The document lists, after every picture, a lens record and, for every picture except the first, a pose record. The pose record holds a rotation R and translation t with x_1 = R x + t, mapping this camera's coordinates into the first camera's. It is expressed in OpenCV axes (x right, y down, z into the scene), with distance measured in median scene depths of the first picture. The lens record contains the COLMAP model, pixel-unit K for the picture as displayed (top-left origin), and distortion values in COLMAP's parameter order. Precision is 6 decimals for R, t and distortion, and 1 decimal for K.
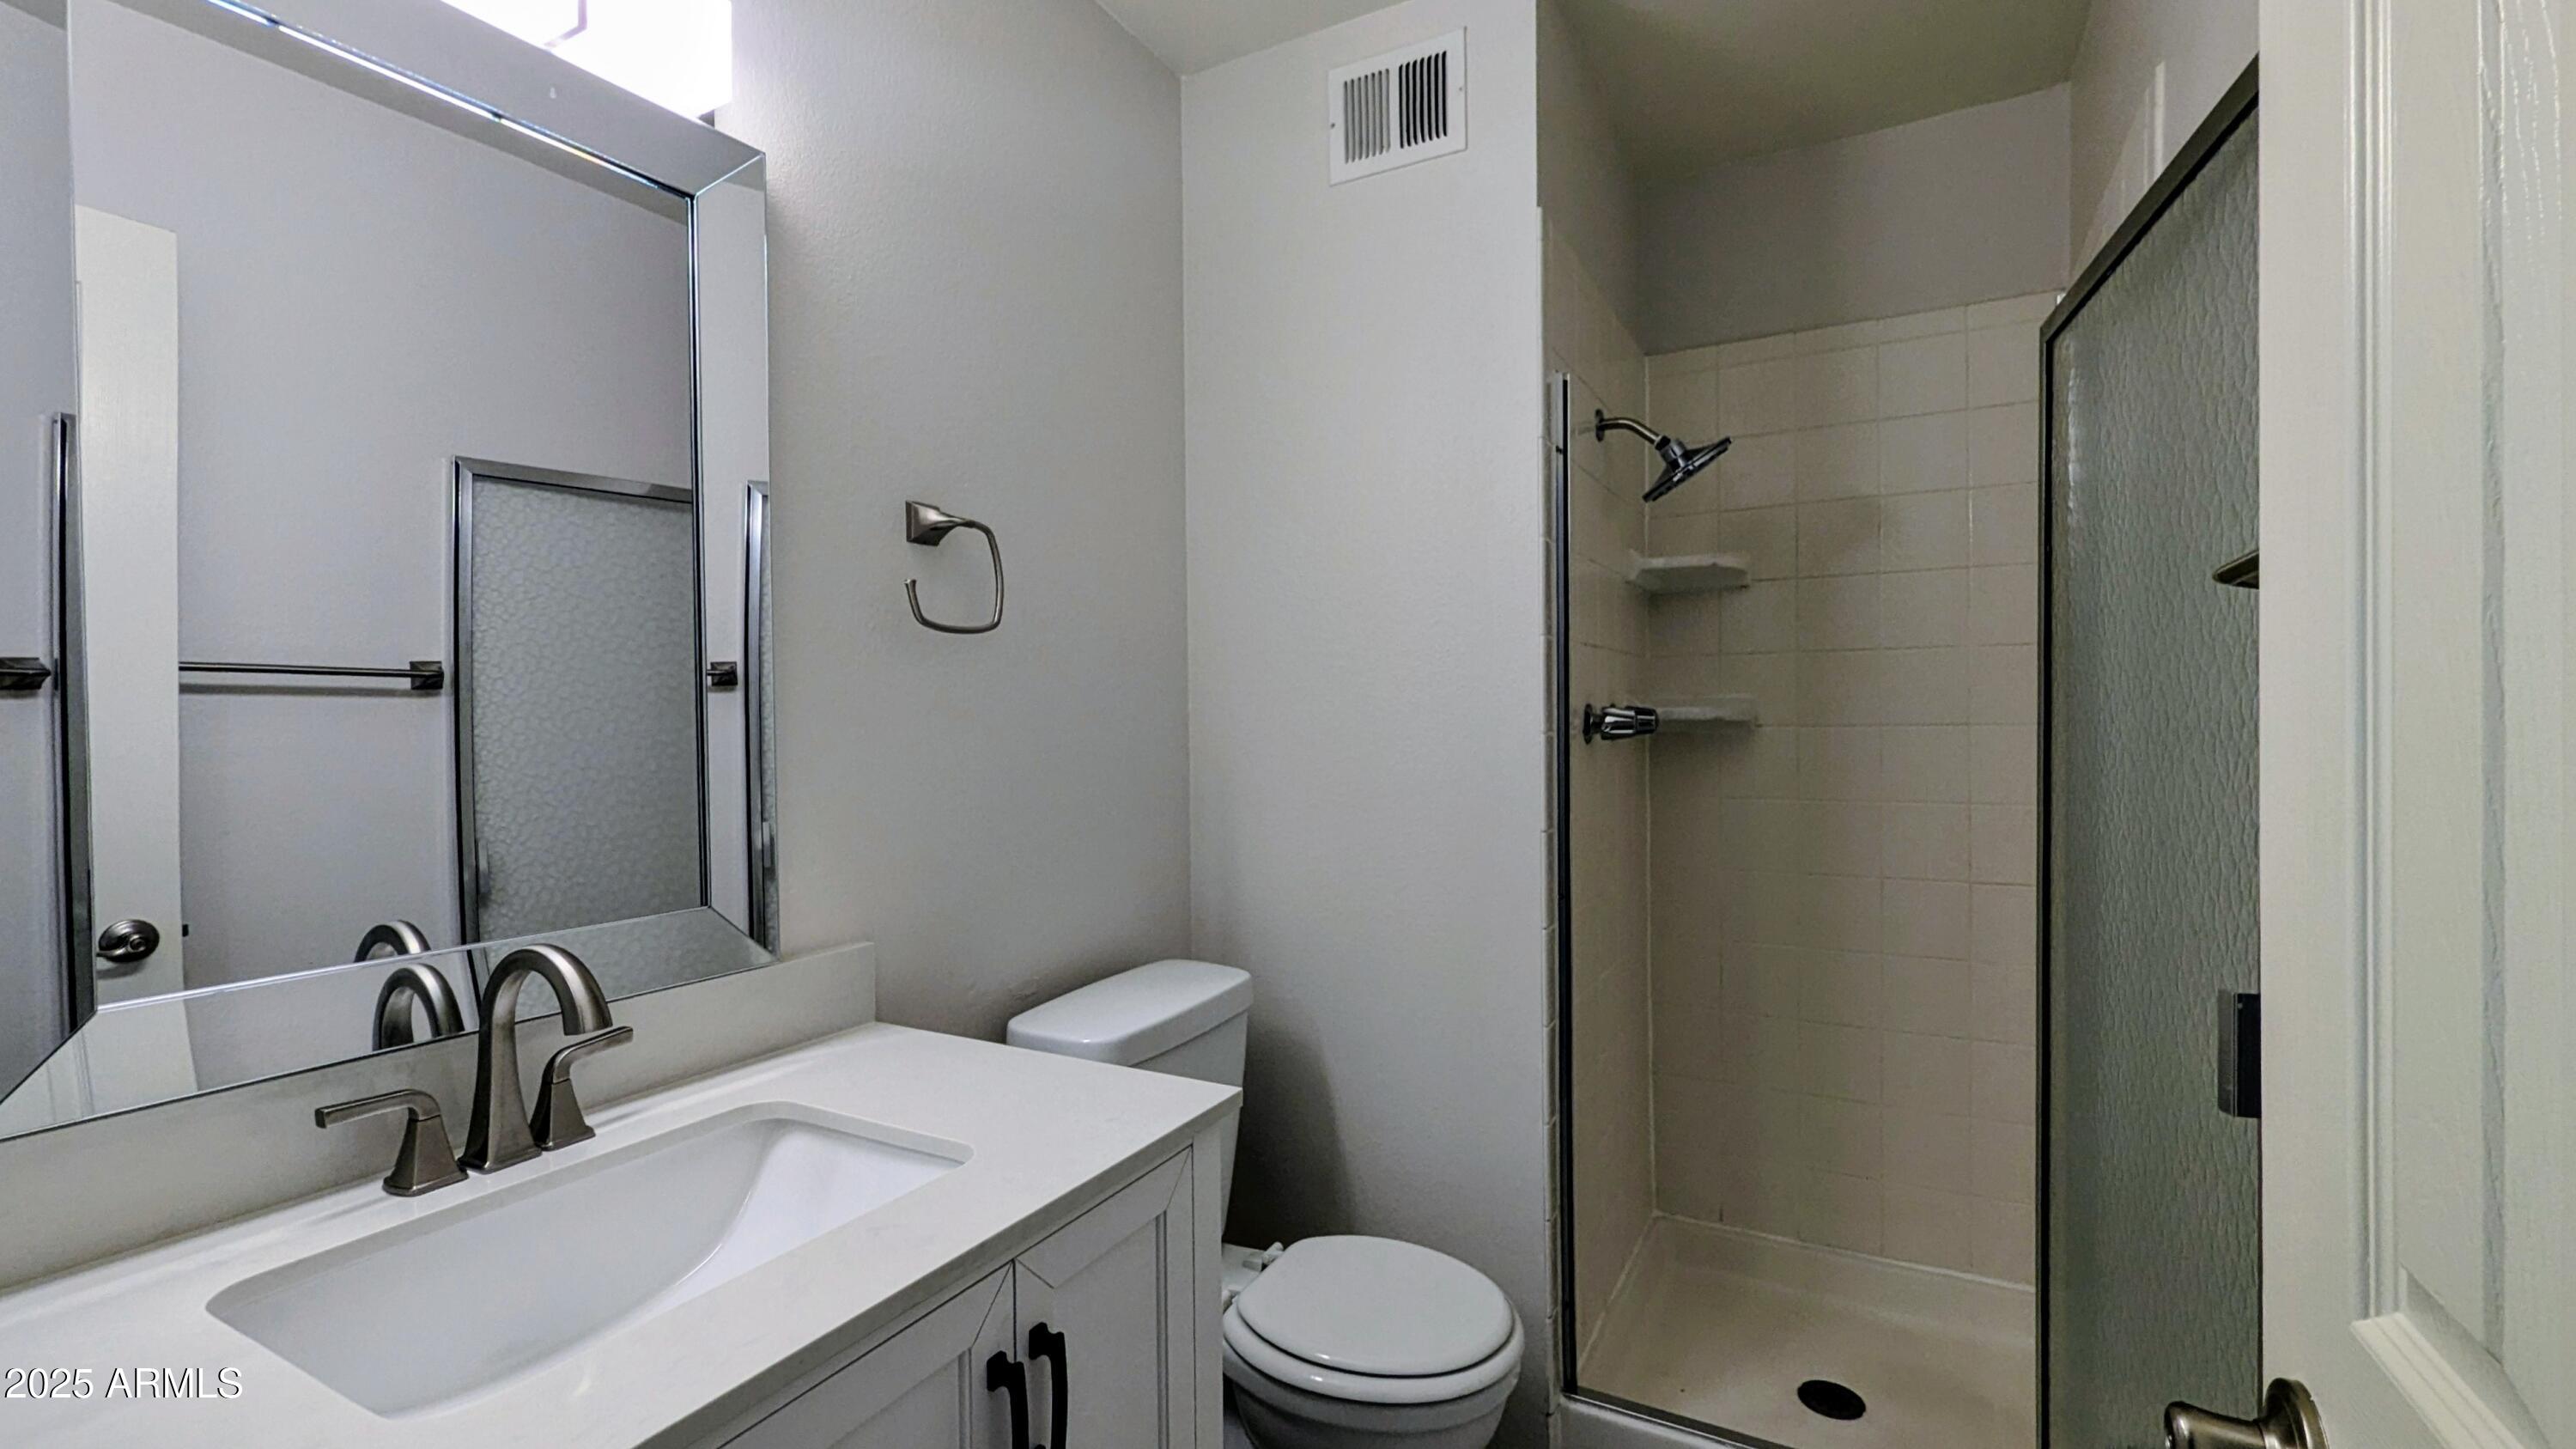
lens RADIAL K [[1068.4, 0, 1304.3], [0, 1068.4, 731.8], [0, 0, 1]] dist [-0.000504, -0.000069]
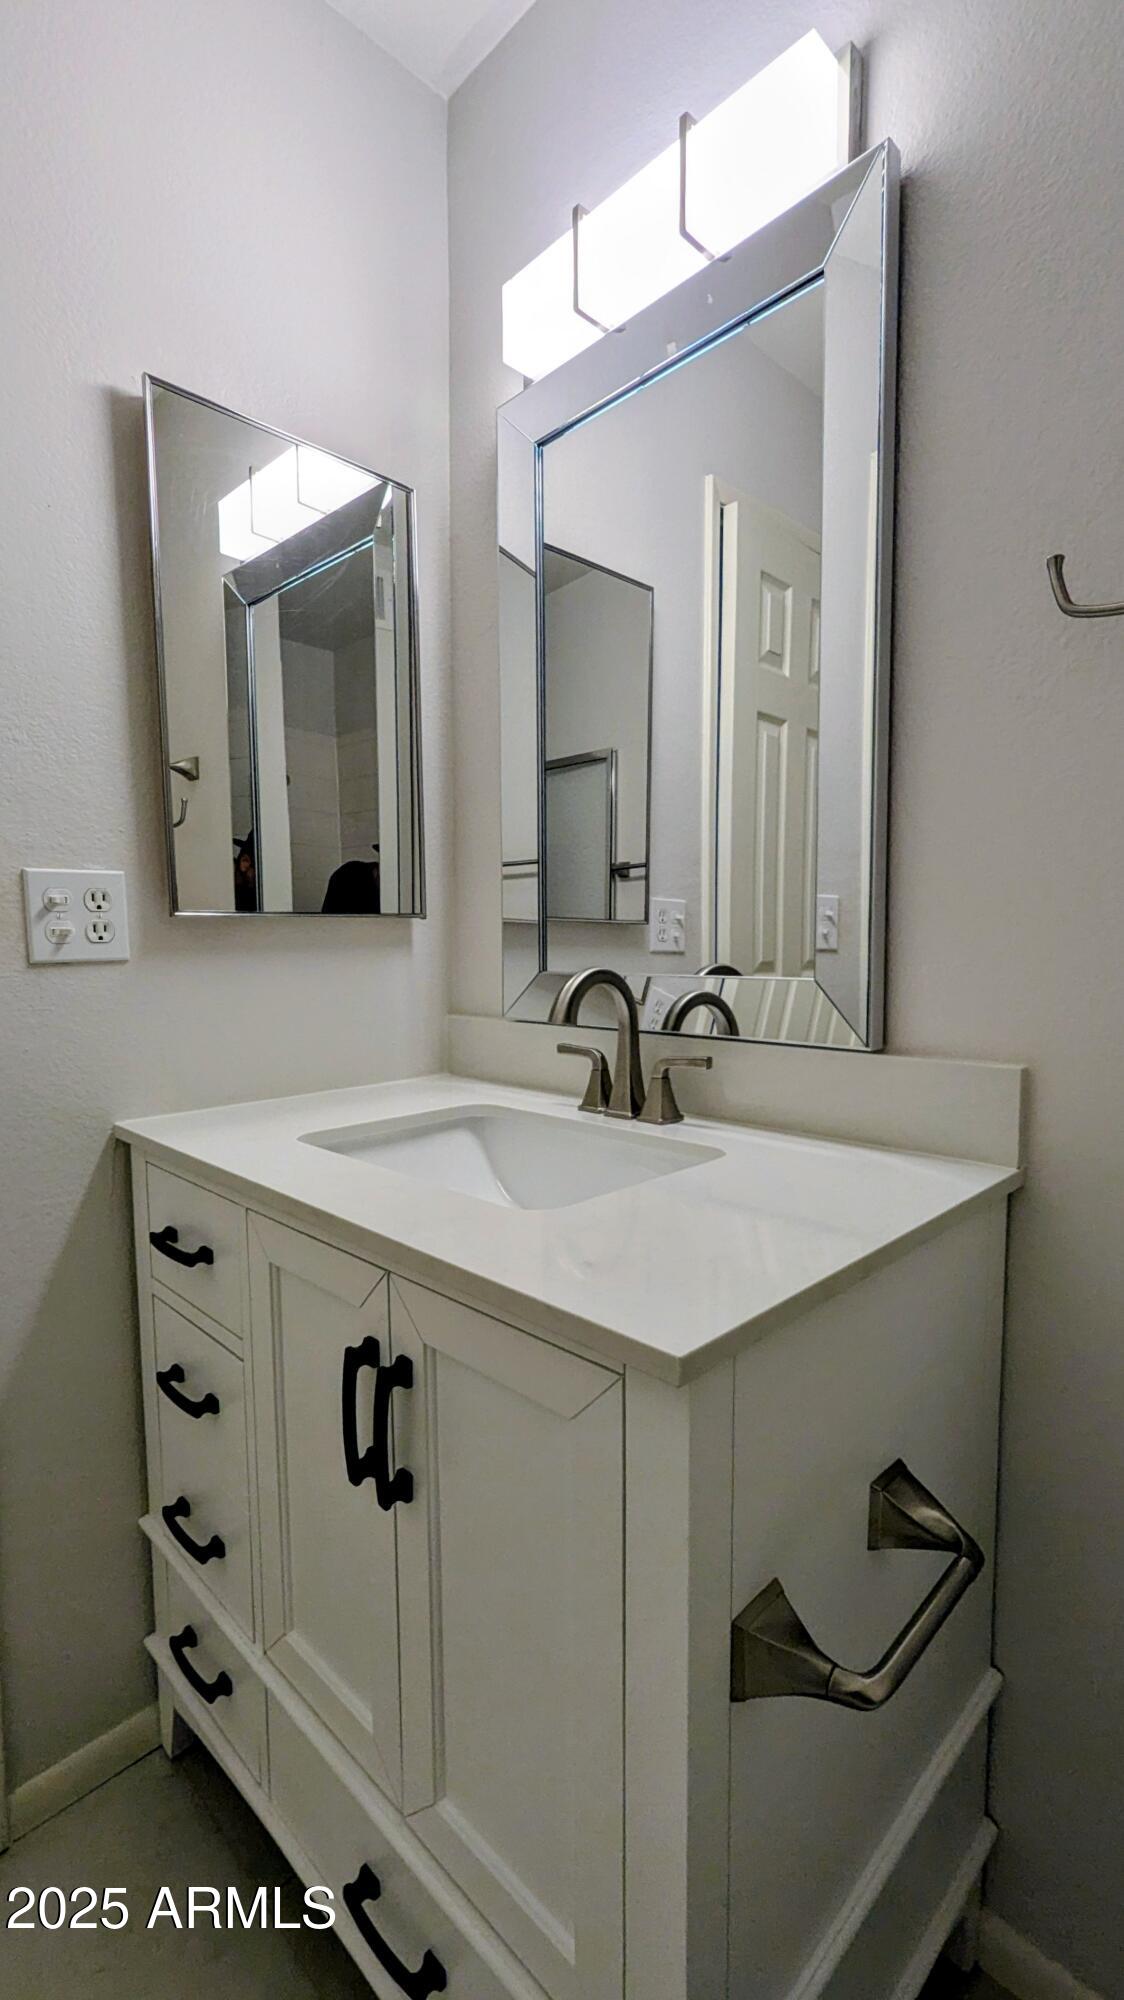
lens RADIAL K [[860.7, 0, 561.2], [0, 860.7, 1016.5], [0, 0, 1]] dist [0.001388, 0.000212]
pose [[-0.283824, 0.088402, -0.954793, 0.403637], [-0.002377, 0.995673, 0.092893, 0.150444], [0.958873, 0.028635, -0.282386, 1.231692]]
